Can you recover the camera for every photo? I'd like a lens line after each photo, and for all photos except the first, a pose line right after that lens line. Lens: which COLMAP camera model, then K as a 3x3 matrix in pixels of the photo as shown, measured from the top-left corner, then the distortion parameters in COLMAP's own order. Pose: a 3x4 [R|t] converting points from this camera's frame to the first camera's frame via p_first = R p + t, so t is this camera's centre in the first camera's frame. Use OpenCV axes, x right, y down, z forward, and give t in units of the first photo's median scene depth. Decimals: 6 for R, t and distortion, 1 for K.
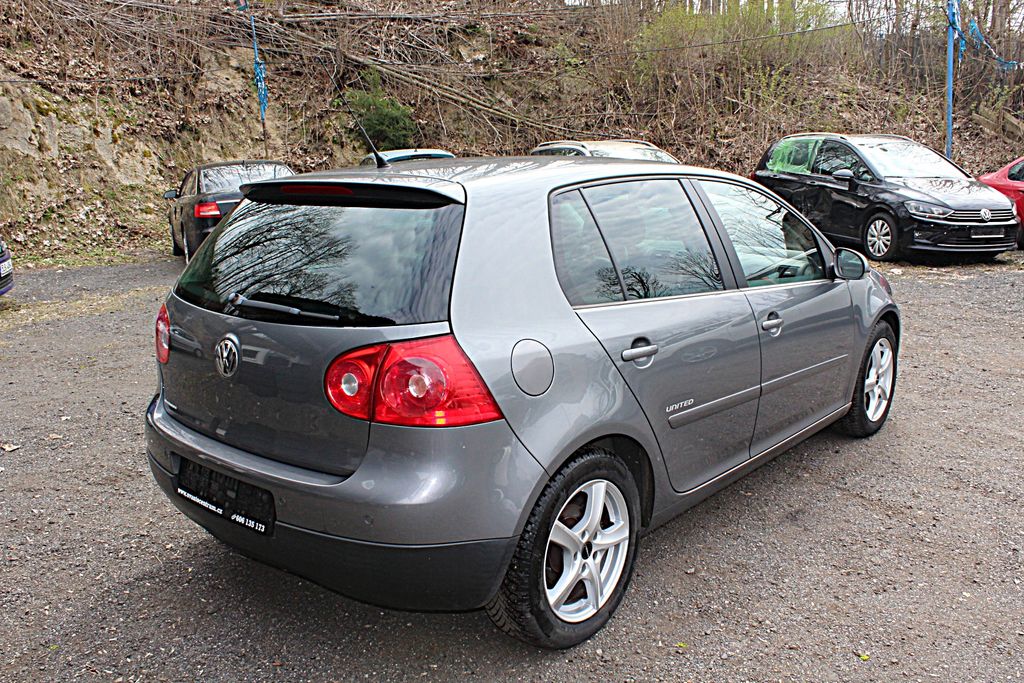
lens RADIAL K [[917.2, 0, 512.0], [0, 917.2, 341.5], [0, 0, 1]] dist [-0.160524, 0.158143]
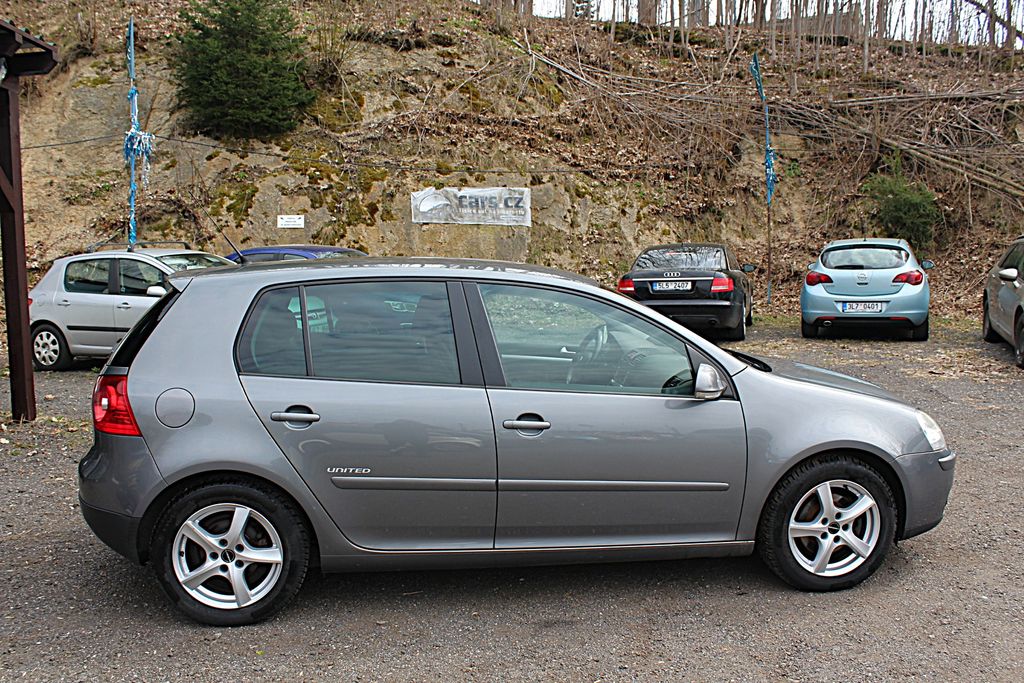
lens RADIAL K [[917.2, 0, 512.0], [0, 917.2, 341.5], [0, 0, 1]] dist [-0.160524, 0.158143]
pose [[0.741382, 0.095990, -0.664182, 0.207862], [-0.150160, 0.988351, -0.024774, -0.018581], [0.654068, 0.118100, 0.747160, 0.042698]]
